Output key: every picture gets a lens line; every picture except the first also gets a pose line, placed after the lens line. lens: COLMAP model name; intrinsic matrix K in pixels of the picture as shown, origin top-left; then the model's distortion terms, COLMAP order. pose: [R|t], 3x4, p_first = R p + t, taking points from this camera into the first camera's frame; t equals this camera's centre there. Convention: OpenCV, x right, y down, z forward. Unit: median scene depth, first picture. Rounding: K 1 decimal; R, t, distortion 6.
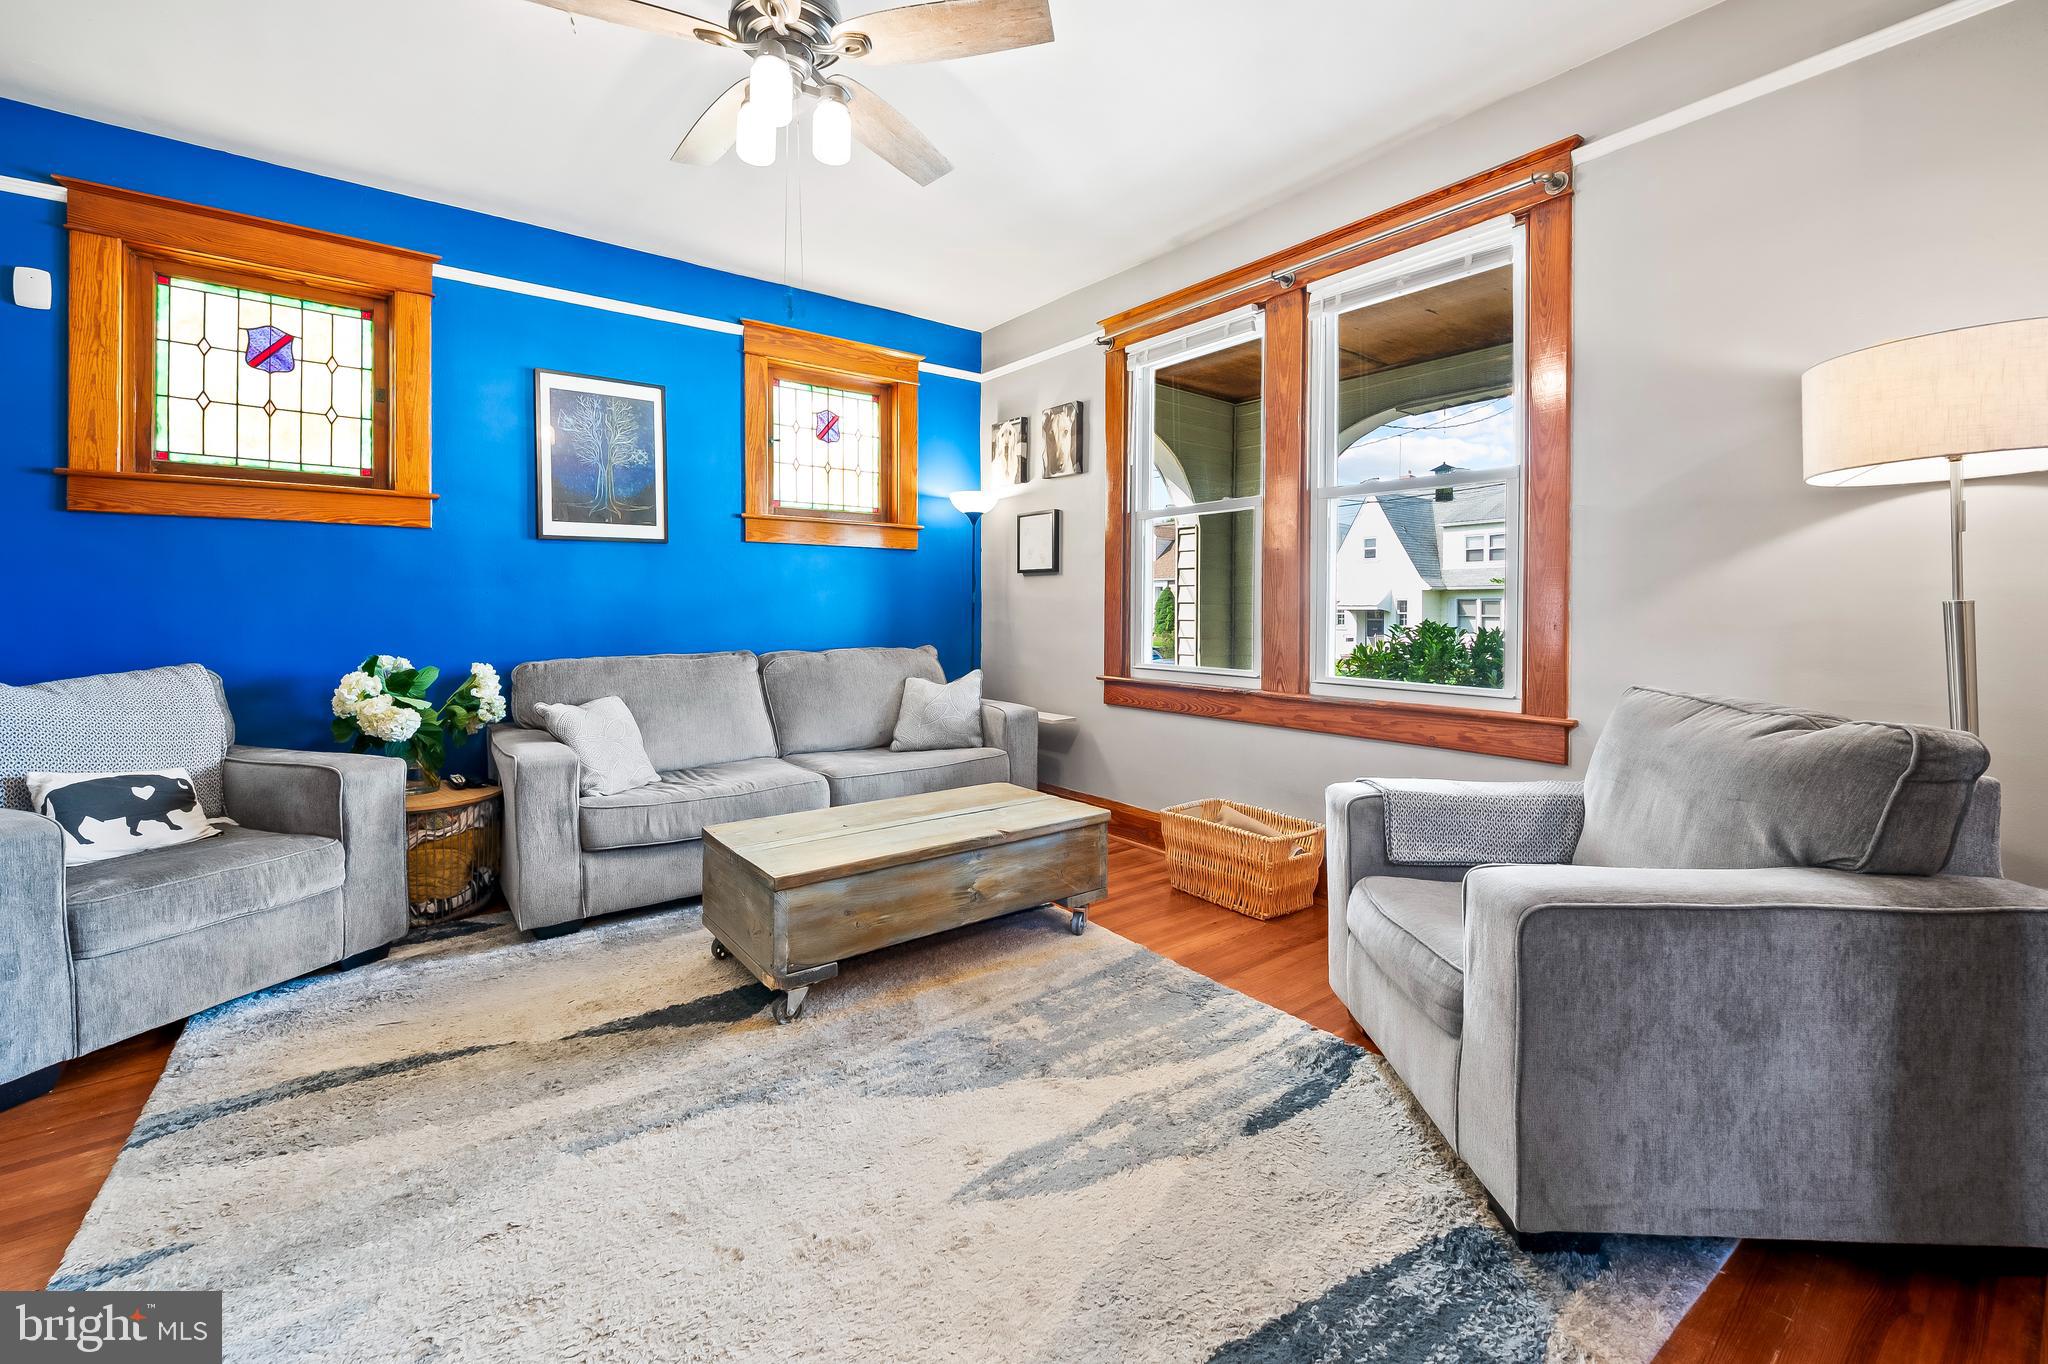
lens RADIAL K [[838.4, 0, 1002.3], [0, 838.4, 625.1], [0, 0, 1]] dist [-0.001738, -0.000534]
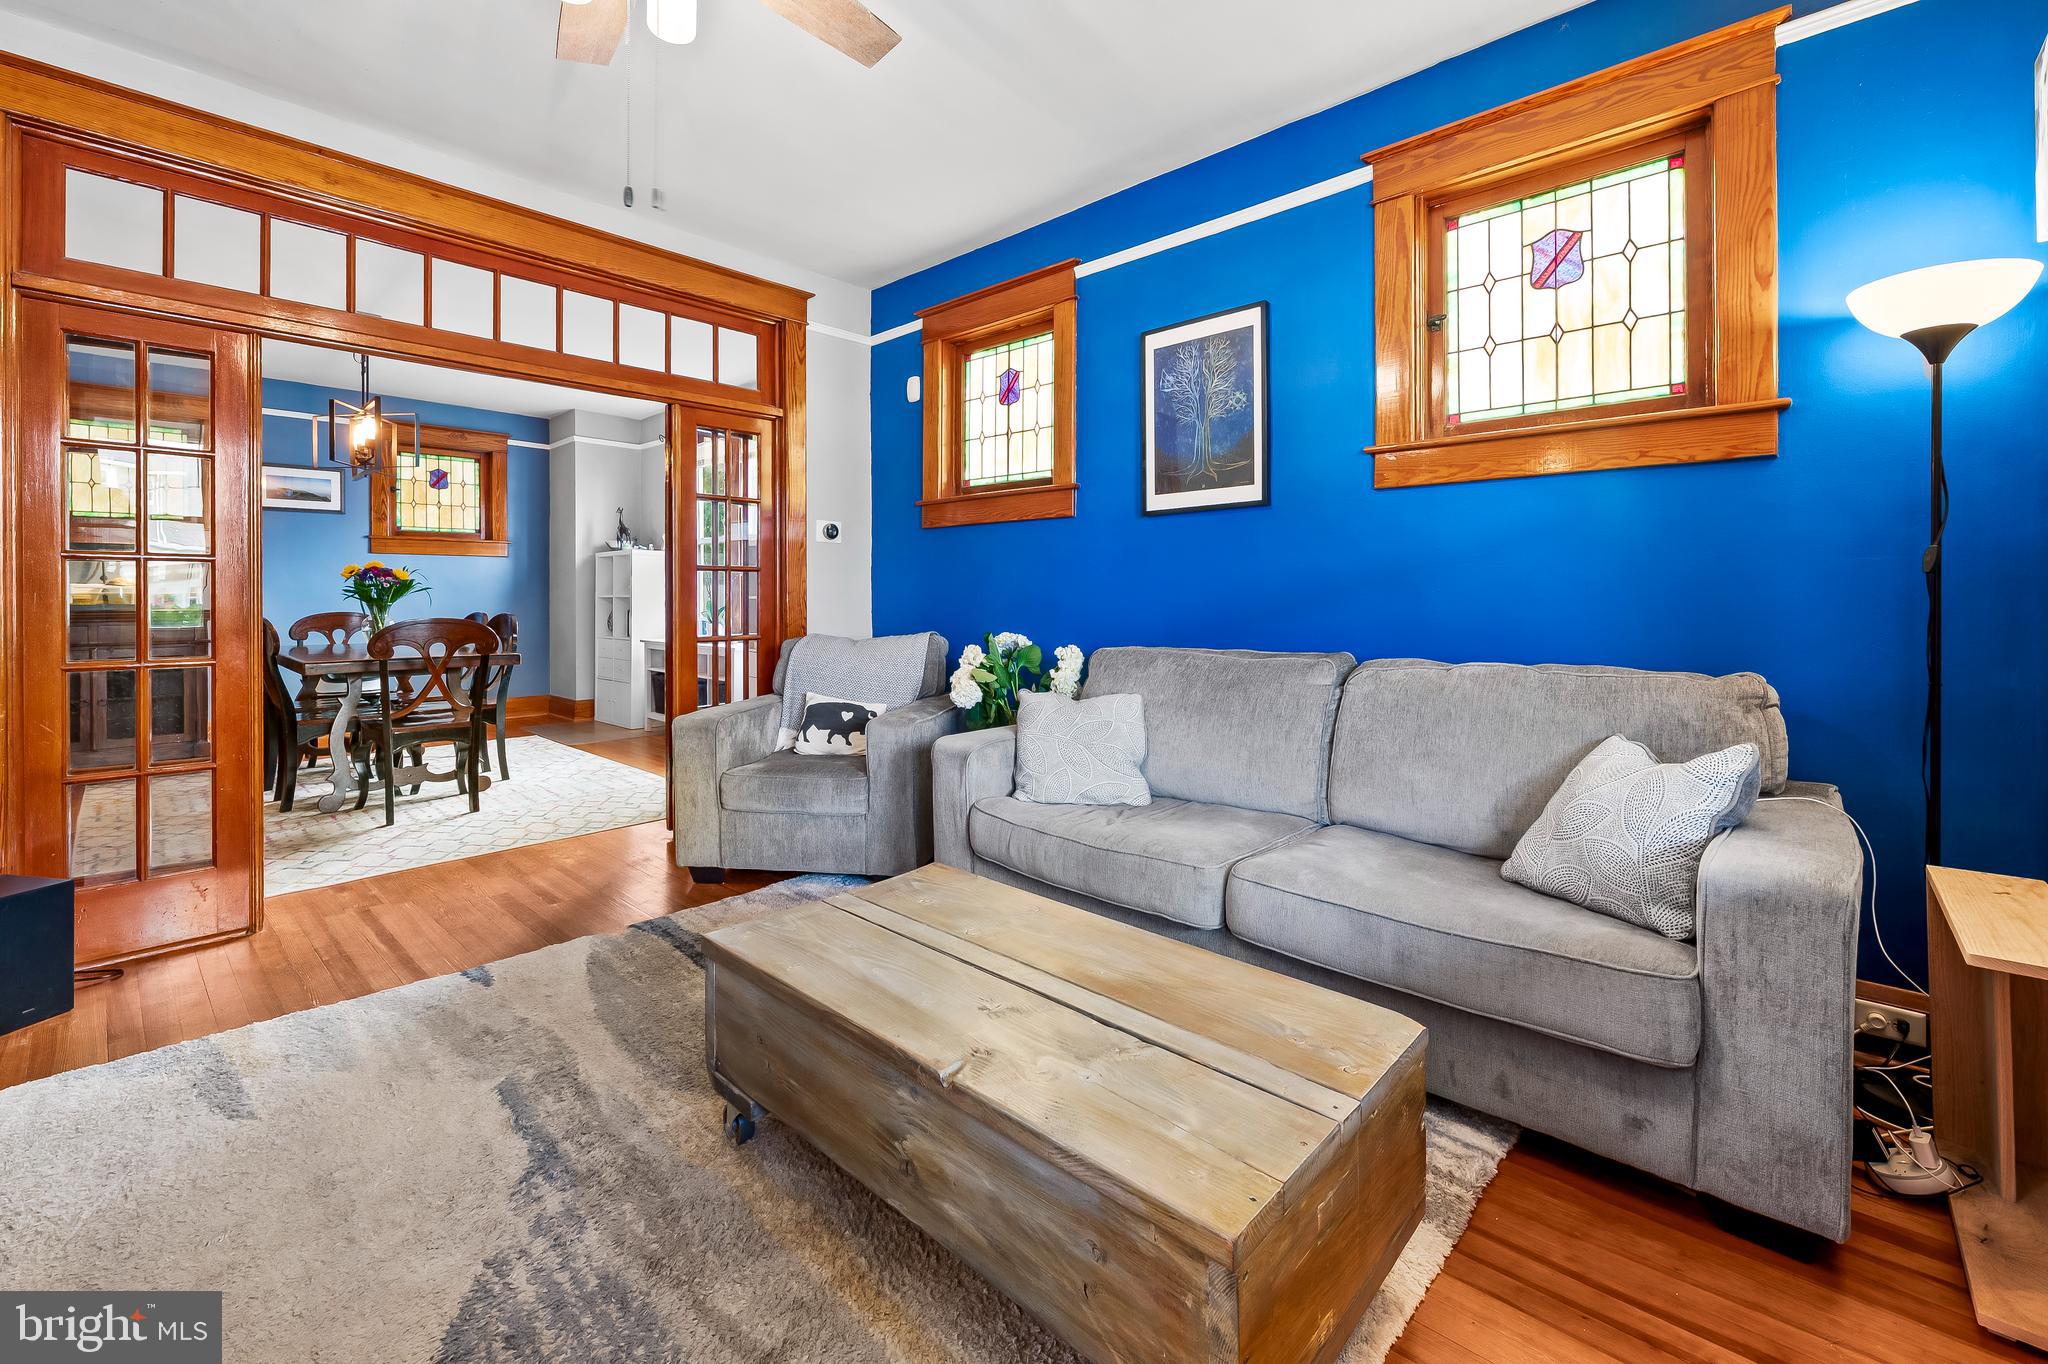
lens RADIAL K [[838.4, 0, 1019.9], [0, 838.4, 596.8], [0, 0, 1]] dist [-0.001738, -0.000534]
pose [[0.189814, 0.002165, -0.981818, 0.378587], [-0.018676, 0.999825, -0.001406, -0.011034], [0.981642, 0.018604, 0.189821, 0.788880]]
